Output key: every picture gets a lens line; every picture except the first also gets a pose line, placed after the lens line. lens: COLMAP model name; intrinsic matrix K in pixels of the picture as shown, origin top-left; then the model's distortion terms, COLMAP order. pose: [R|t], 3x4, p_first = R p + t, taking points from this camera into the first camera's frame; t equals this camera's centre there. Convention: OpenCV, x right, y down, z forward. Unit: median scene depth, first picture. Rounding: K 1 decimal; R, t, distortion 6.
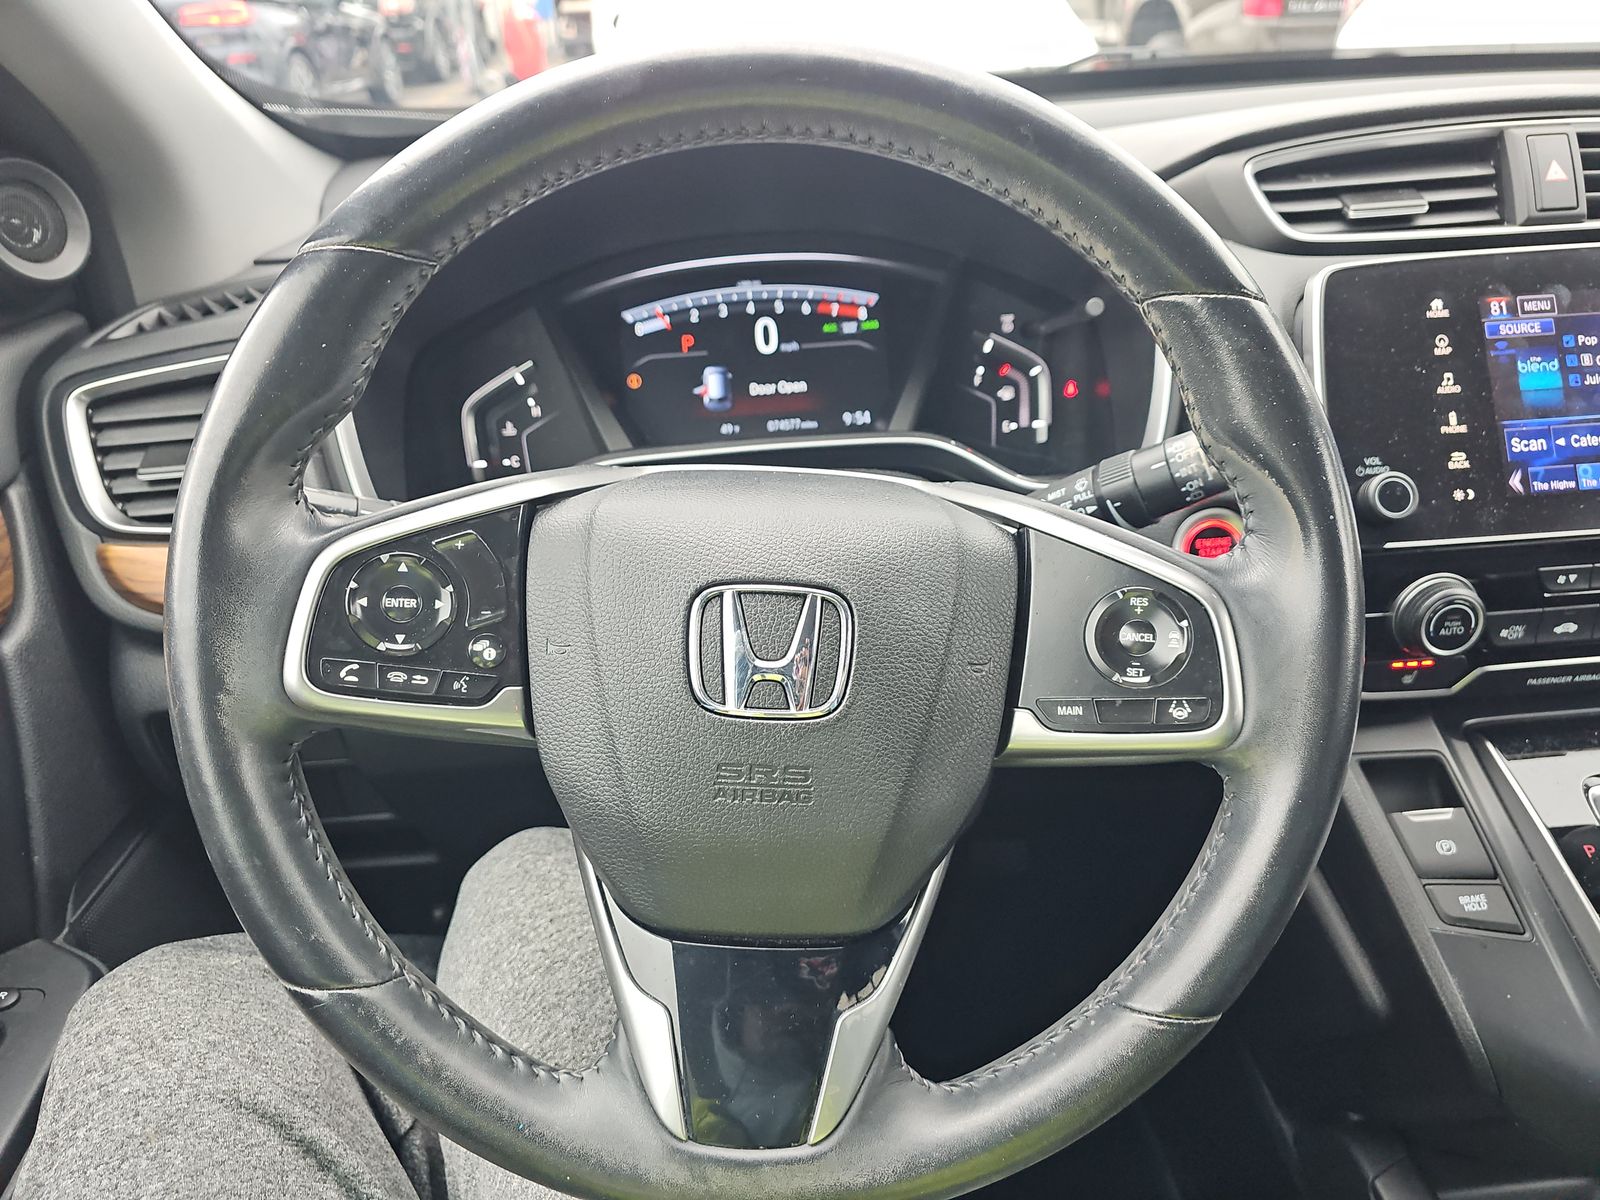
lens RADIAL K [[957.0, 0, 800.0], [0, 957.0, 600.0], [0, 0, 1]] dist [0.039406, -0.035112]
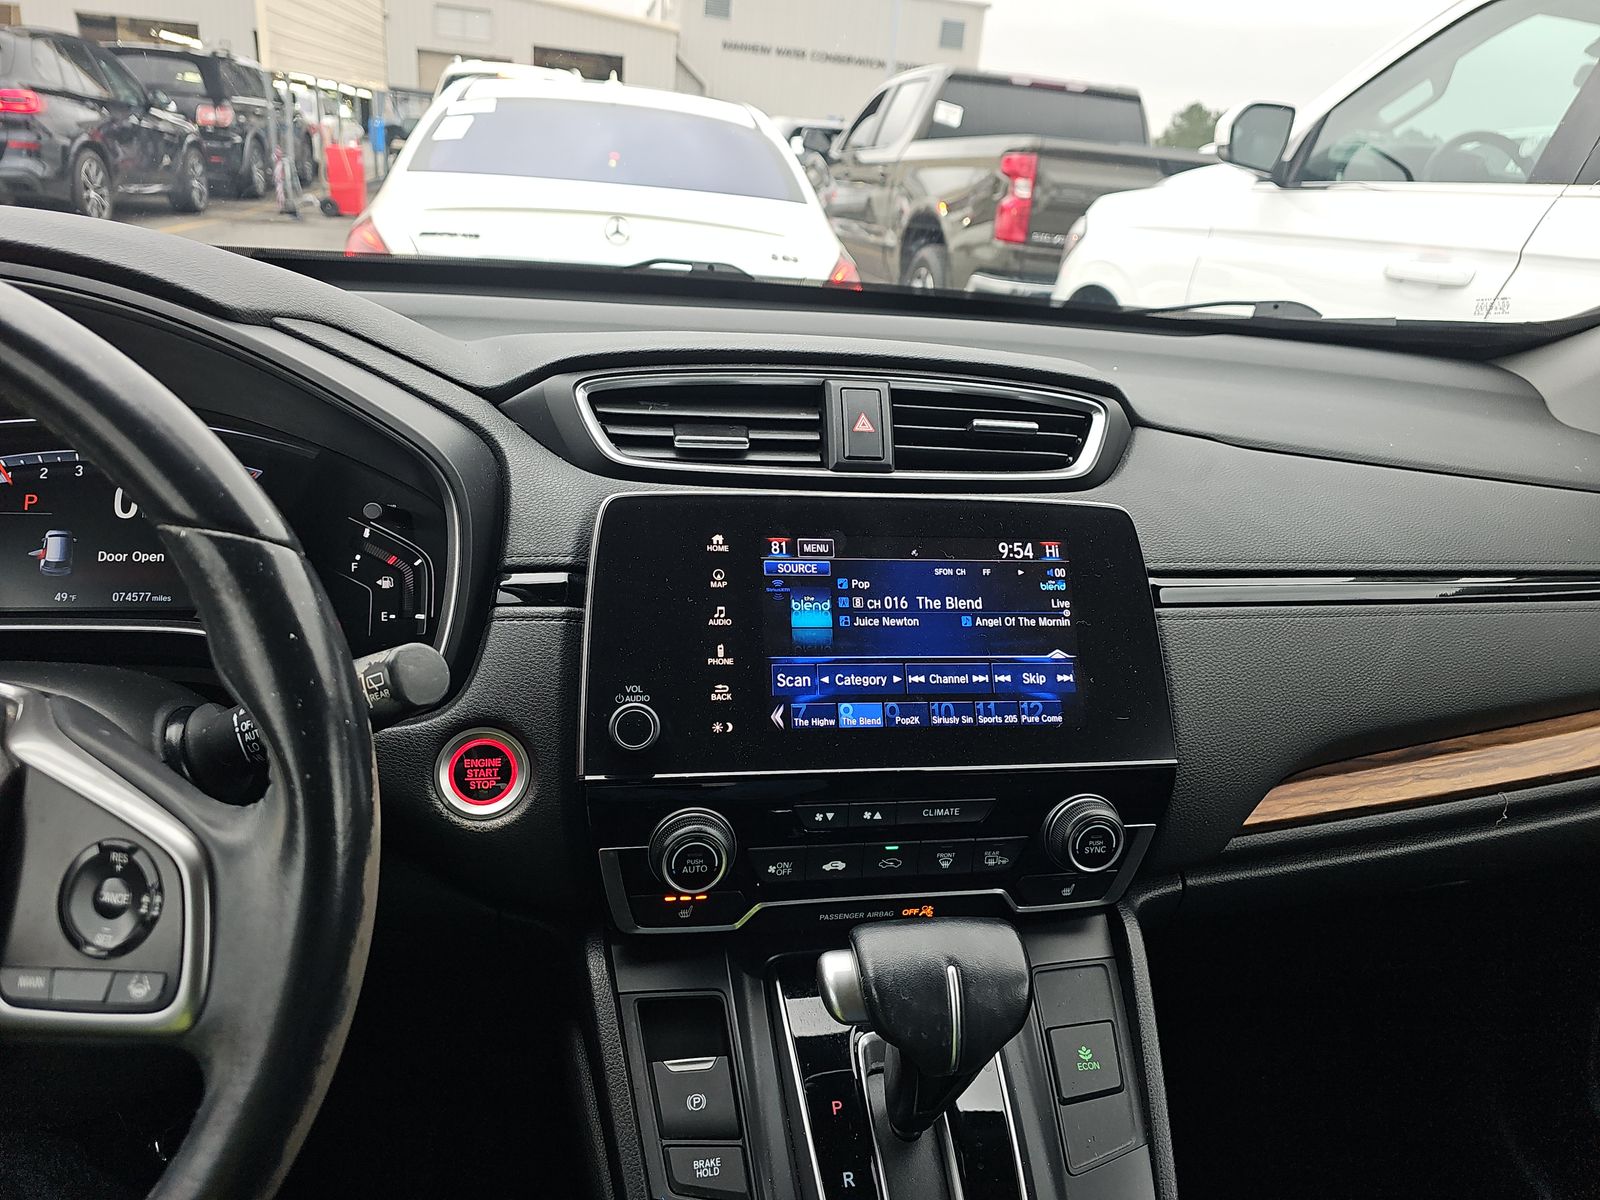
lens RADIAL K [[957.0, 0, 800.0], [0, 957.0, 600.0], [0, 0, 1]] dist [0.039406, -0.035112]
pose [[0.986464, 0.070911, 0.147854, 0.554083], [-0.049384, 0.988273, -0.144489, -0.091008], [-0.156366, 0.135232, 0.978398, -0.003277]]
